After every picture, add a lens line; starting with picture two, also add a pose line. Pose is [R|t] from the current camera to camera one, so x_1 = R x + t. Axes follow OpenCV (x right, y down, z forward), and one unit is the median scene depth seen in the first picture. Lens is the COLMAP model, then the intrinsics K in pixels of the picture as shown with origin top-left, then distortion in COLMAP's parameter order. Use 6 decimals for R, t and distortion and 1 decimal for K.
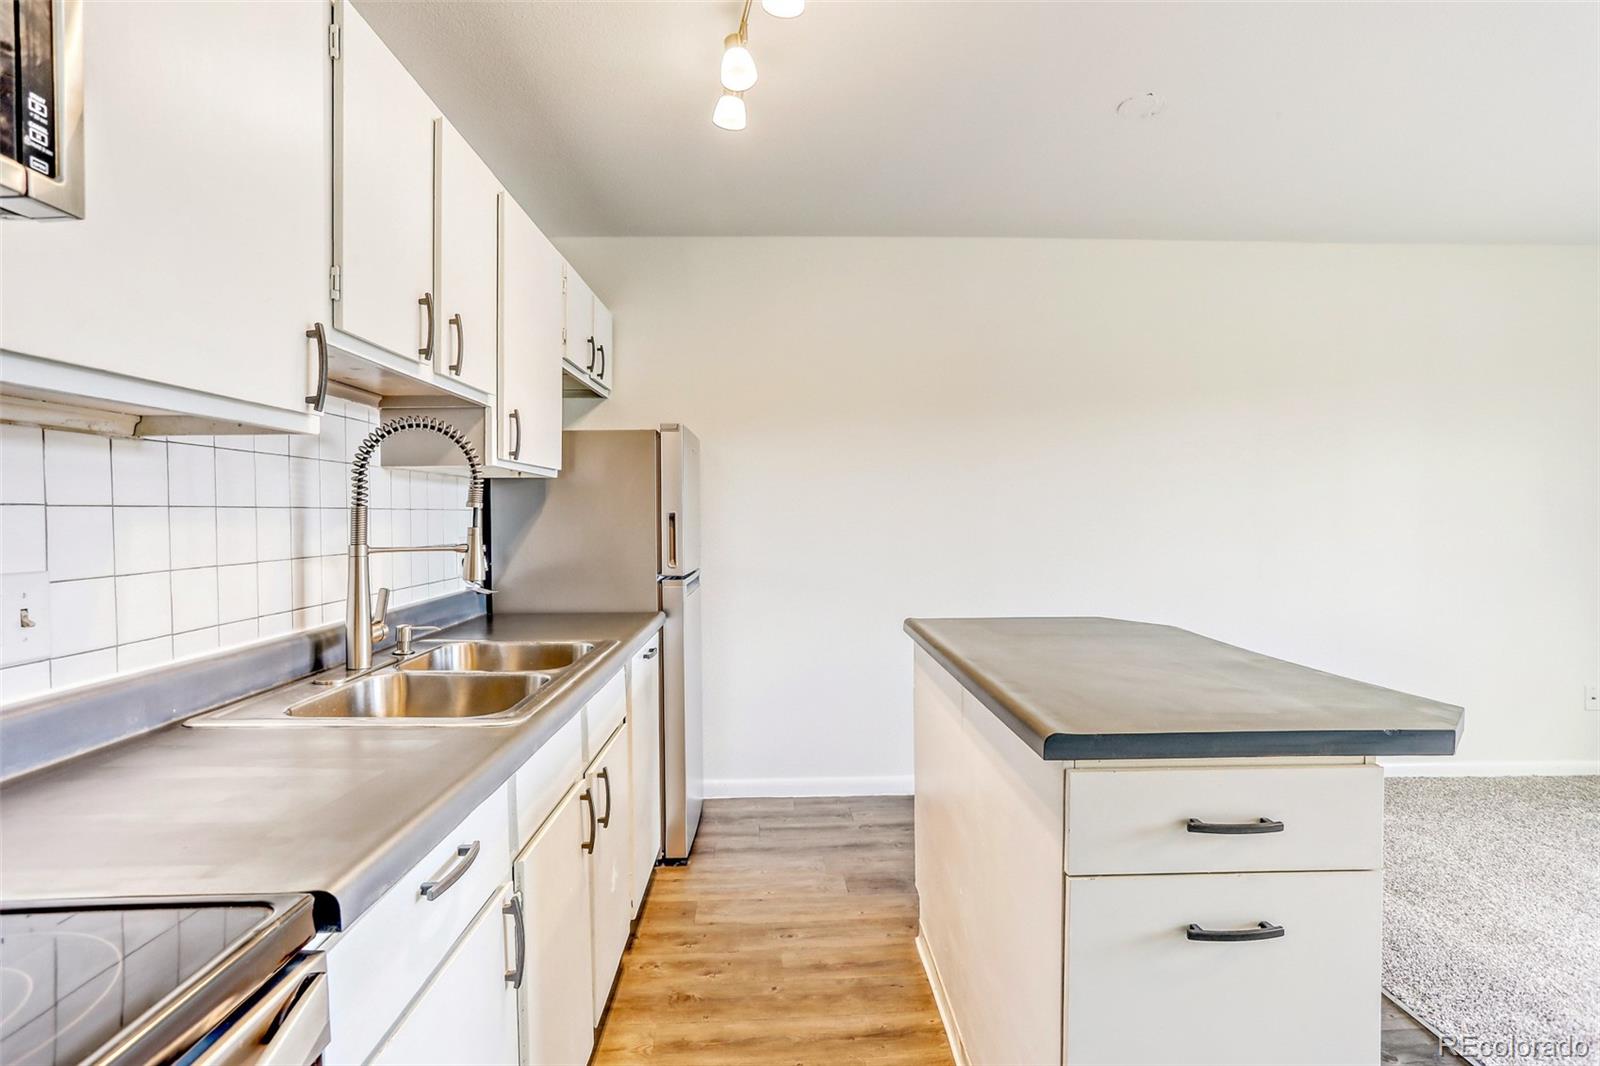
lens RADIAL K [[780.3, 0, 802.8], [0, 780.3, 521.0], [0, 0, 1]] dist [-0.052350, 0.025724]
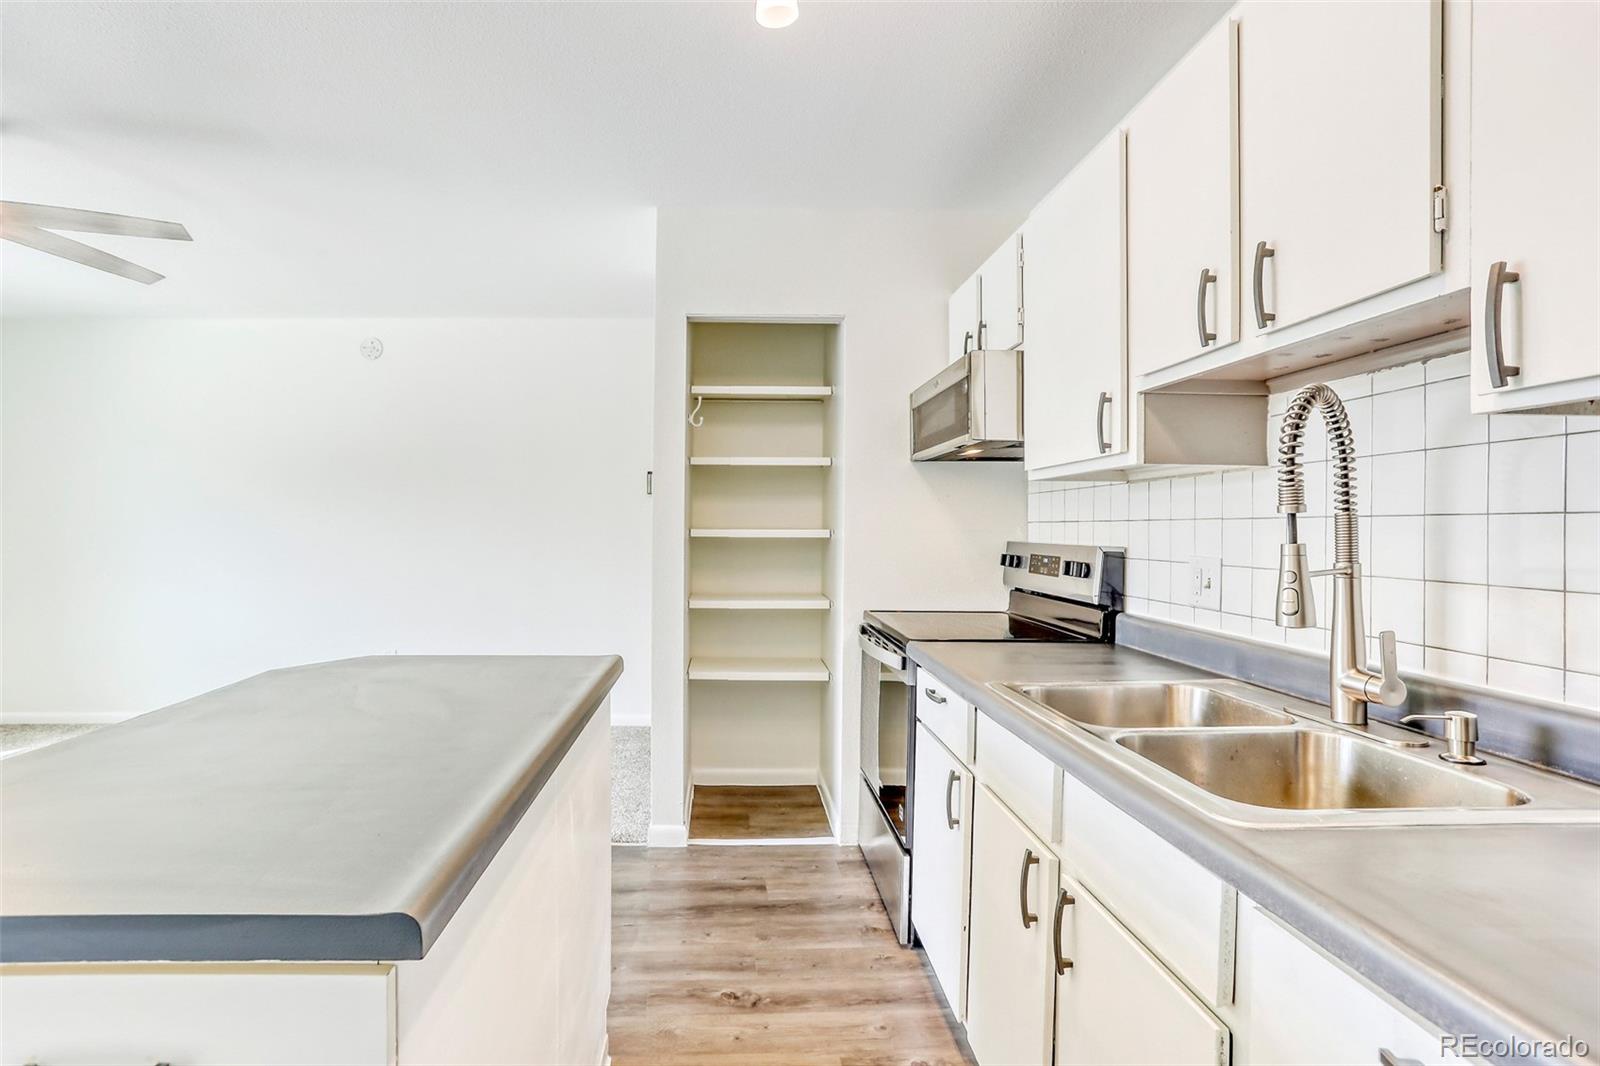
lens RADIAL K [[796.2, 0, 740.2], [0, 796.2, 527.4], [0, 0, 1]] dist [-0.061409, 0.026700]
pose [[-0.999967, -0.001315, 0.007994, 0.030504], [-0.001205, 0.999906, 0.013689, -0.016708], [-0.008011, 0.013679, -0.999874, 2.111119]]
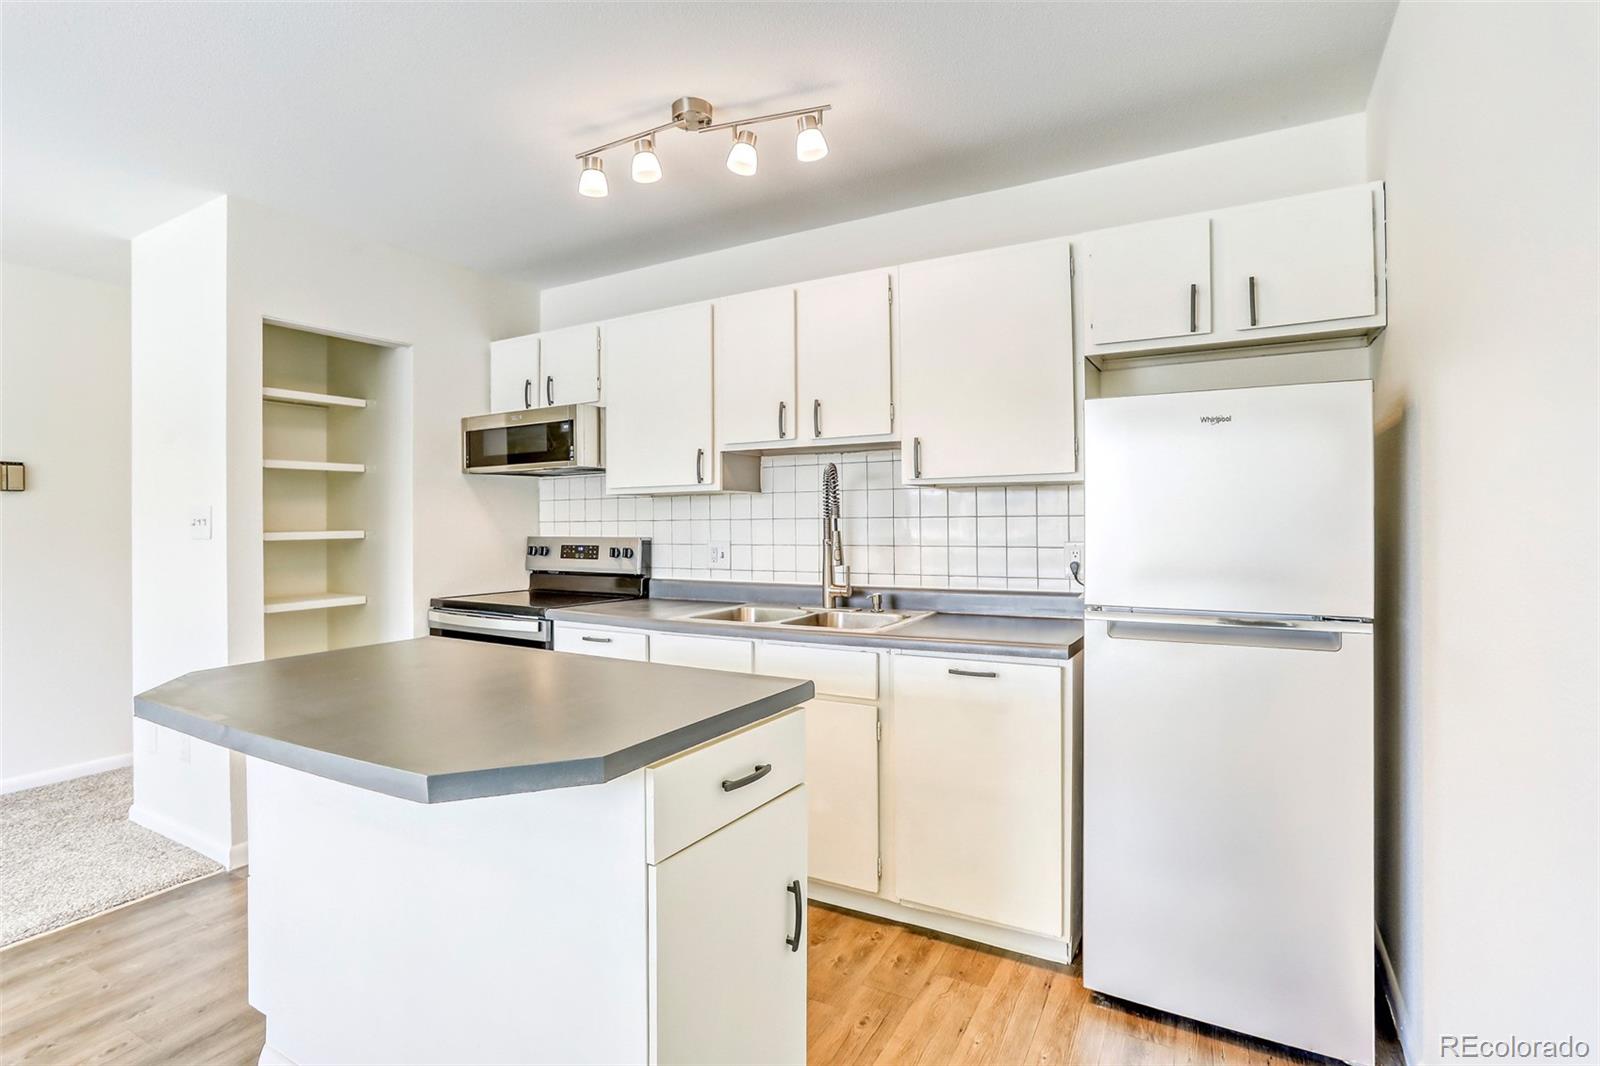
lens RADIAL K [[780.3, 0, 802.8], [0, 780.3, 521.0], [0, 0, 1]] dist [-0.052350, 0.025724]
pose [[-0.525358, 0.008514, -0.850839, 1.188961], [0.001028, 0.999956, 0.009371, -0.032284], [0.850881, 0.004048, -0.525344, 2.256529]]
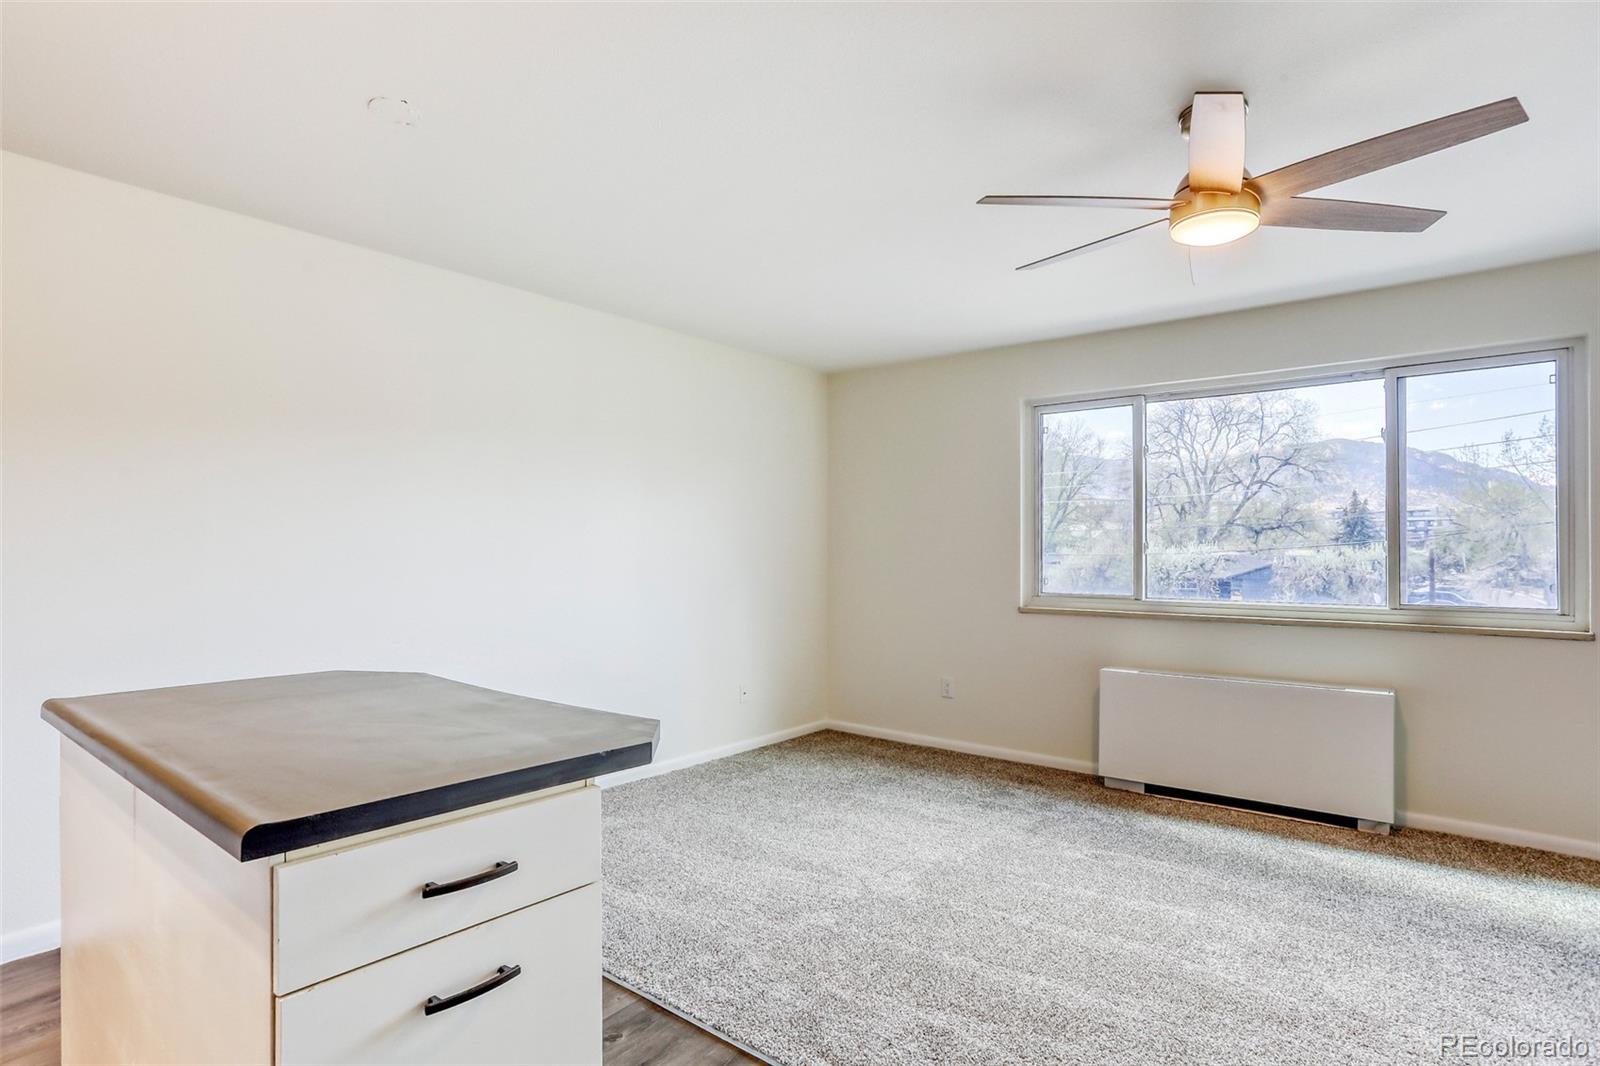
lens RADIAL K [[821.9, 0, 785.7], [0, 821.9, 556.9], [0, 0, 1]] dist [-0.055173, 0.029983]
pose [[0.657739, -0.001783, 0.753243, 0.033231], [0.005208, 0.999984, -0.002180, -0.000351], [-0.753228, 0.005356, 0.657738, 0.018381]]
